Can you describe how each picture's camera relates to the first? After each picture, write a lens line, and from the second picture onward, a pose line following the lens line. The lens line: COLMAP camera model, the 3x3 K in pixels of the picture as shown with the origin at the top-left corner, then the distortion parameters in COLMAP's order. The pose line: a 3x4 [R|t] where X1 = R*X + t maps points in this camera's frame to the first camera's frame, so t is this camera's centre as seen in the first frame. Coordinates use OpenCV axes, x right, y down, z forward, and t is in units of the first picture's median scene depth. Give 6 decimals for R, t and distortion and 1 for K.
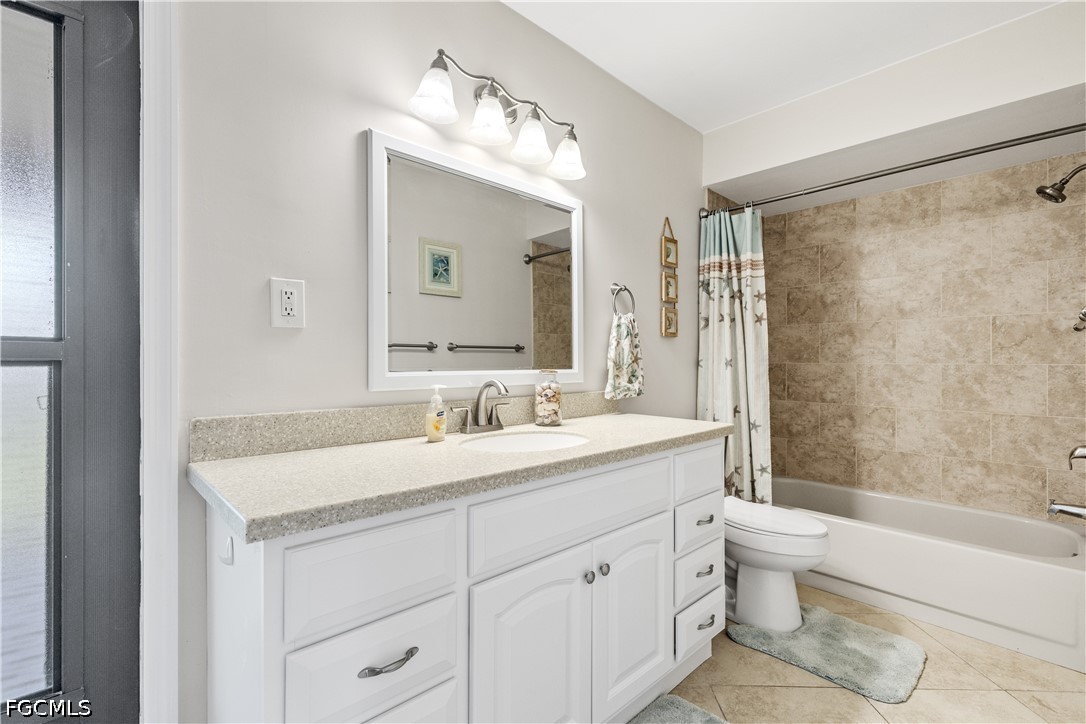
lens RADIAL K [[488.8, 0, 546.9], [0, 488.8, 361.7], [0, 0, 1]] dist [0.001370, -0.000573]
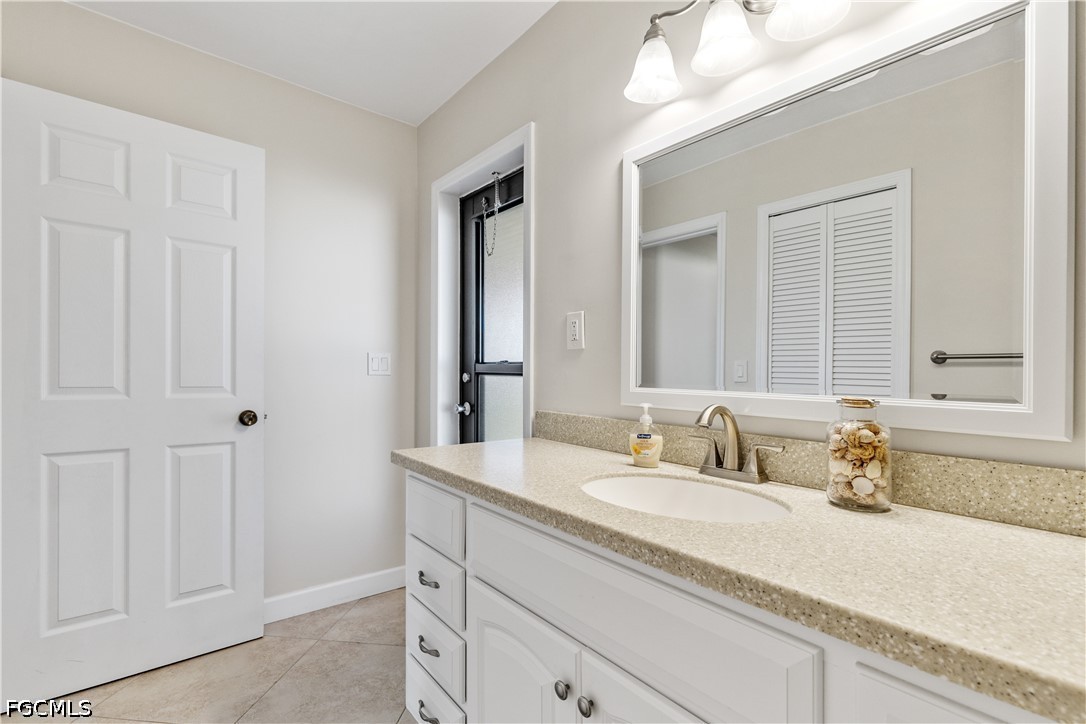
lens RADIAL K [[495.5, 0, 539.3], [0, 495.5, 368.8], [0, 0, 1]] dist [-0.001081, -0.000271]
pose [[-0.097571, -0.006432, -0.995208, 0.746657], [-0.012400, 0.999909, -0.005247, -0.008873], [0.995151, 0.011829, -0.097642, 0.971697]]
